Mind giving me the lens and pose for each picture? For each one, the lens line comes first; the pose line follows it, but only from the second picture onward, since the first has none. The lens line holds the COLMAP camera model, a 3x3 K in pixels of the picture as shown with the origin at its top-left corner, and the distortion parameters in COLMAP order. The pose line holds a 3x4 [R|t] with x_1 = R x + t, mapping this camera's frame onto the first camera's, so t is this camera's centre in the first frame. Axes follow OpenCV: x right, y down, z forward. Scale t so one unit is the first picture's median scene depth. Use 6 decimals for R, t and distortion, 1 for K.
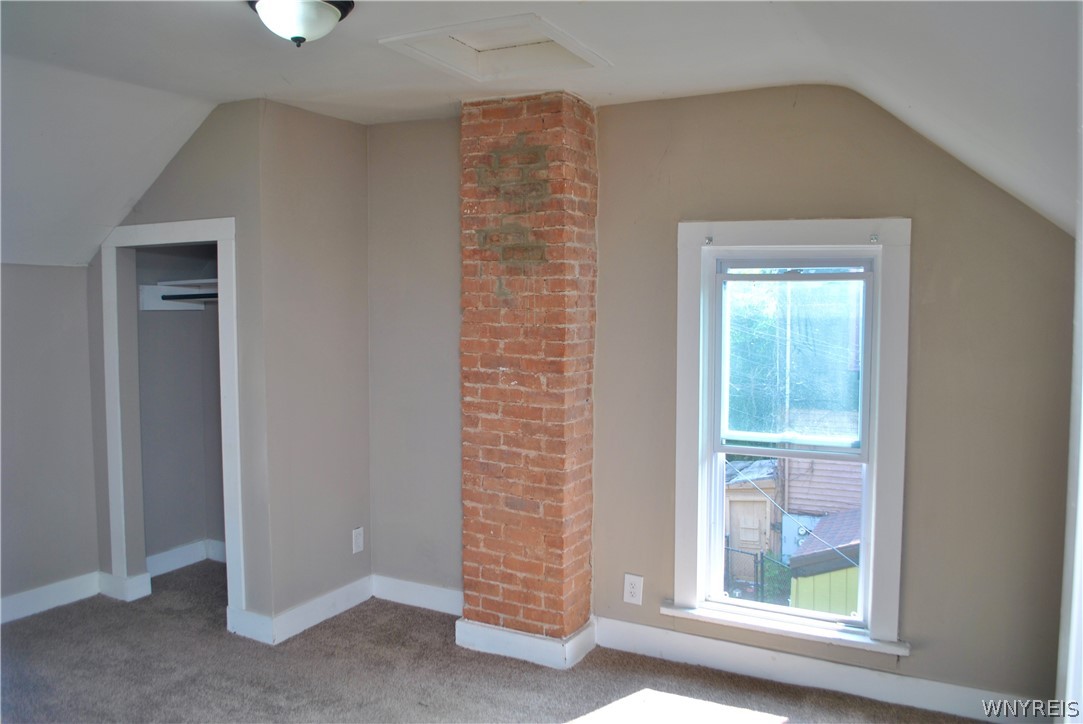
lens RADIAL K [[854.4, 0, 550.9], [0, 854.4, 359.7], [0, 0, 1]] dist [-0.073599, 0.004582]
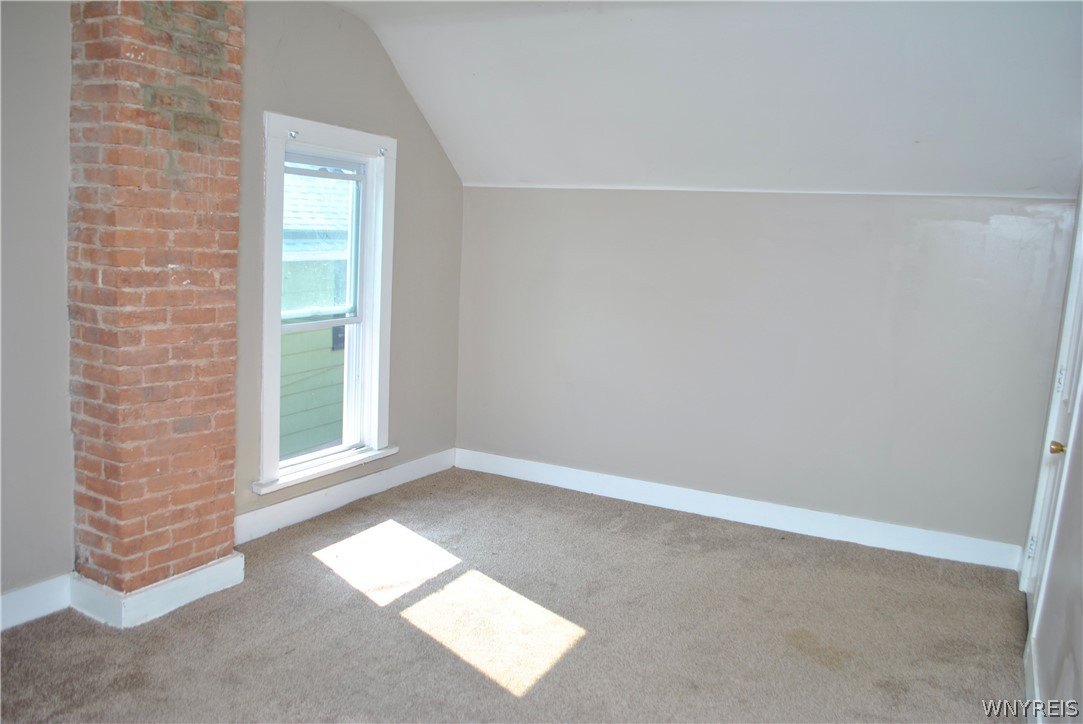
lens RADIAL K [[854.4, 0, 550.9], [0, 854.4, 359.7], [0, 0, 1]] dist [-0.073599, 0.004582]
pose [[0.006337, -0.160258, 0.987055, -0.862628], [-0.005943, 0.987051, 0.160295, -0.032020], [-0.999962, -0.006882, 0.005303, 0.641080]]
